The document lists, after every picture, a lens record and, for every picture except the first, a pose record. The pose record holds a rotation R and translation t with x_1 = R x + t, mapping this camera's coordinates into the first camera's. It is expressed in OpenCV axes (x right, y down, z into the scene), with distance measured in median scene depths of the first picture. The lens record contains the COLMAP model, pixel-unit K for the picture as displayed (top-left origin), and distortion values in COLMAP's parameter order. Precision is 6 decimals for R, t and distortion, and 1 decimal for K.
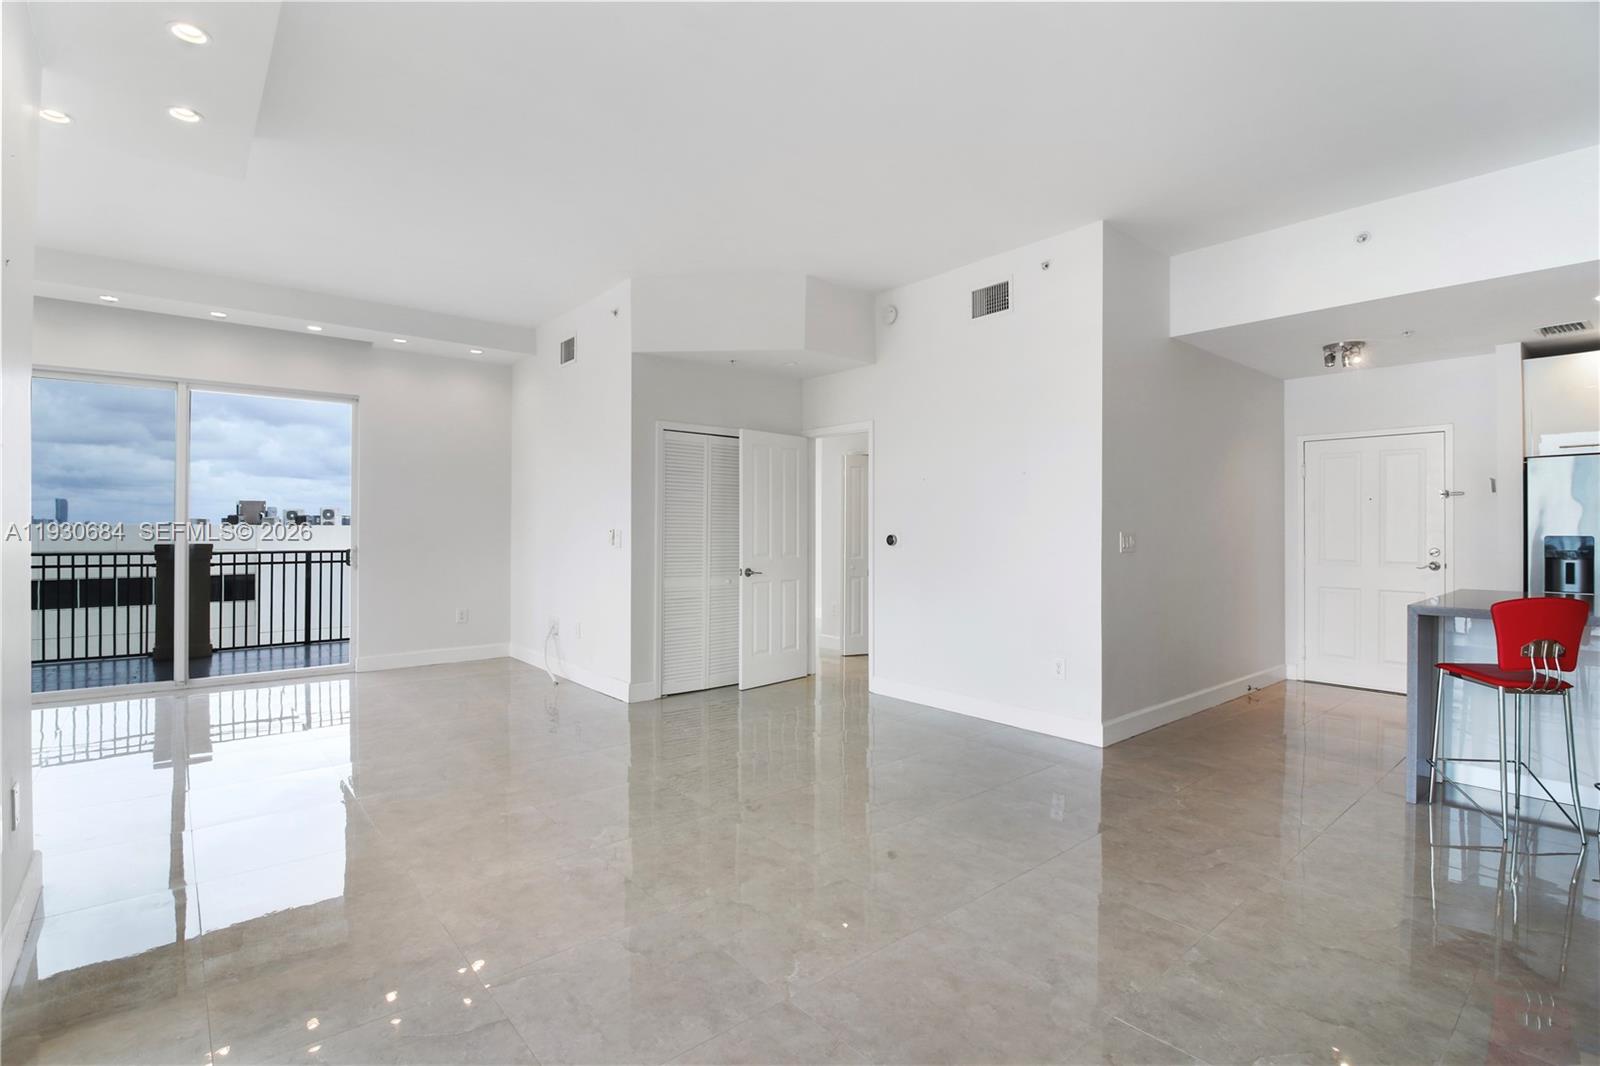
lens RADIAL K [[765.1, 0, 799.9], [0, 765.1, 519.3], [0, 0, 1]] dist [0.002834, -0.008111]
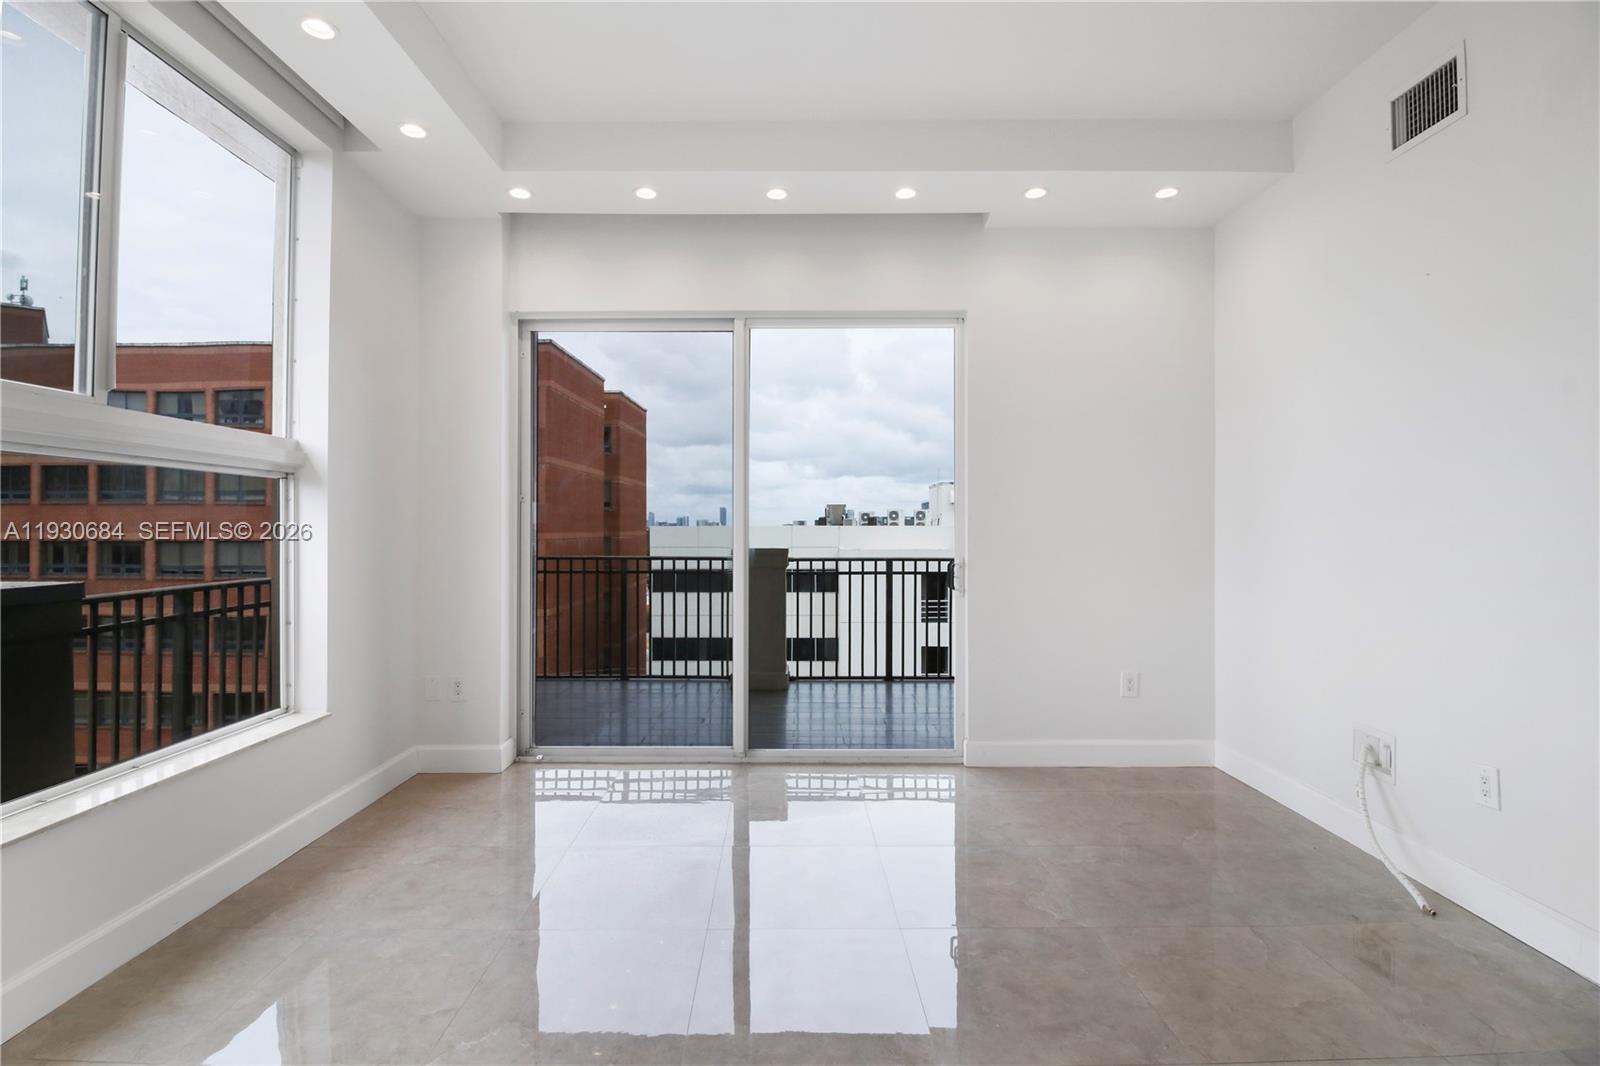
lens RADIAL K [[741.3, 0, 779.5], [0, 741.3, 532.6], [0, 0, 1]] dist [-0.000068, -0.013637]
pose [[0.764563, 0.002593, -0.644544, -0.264242], [0.008753, 0.999858, 0.014405, 0.004258], [0.644490, -0.016655, 0.764431, 0.386181]]
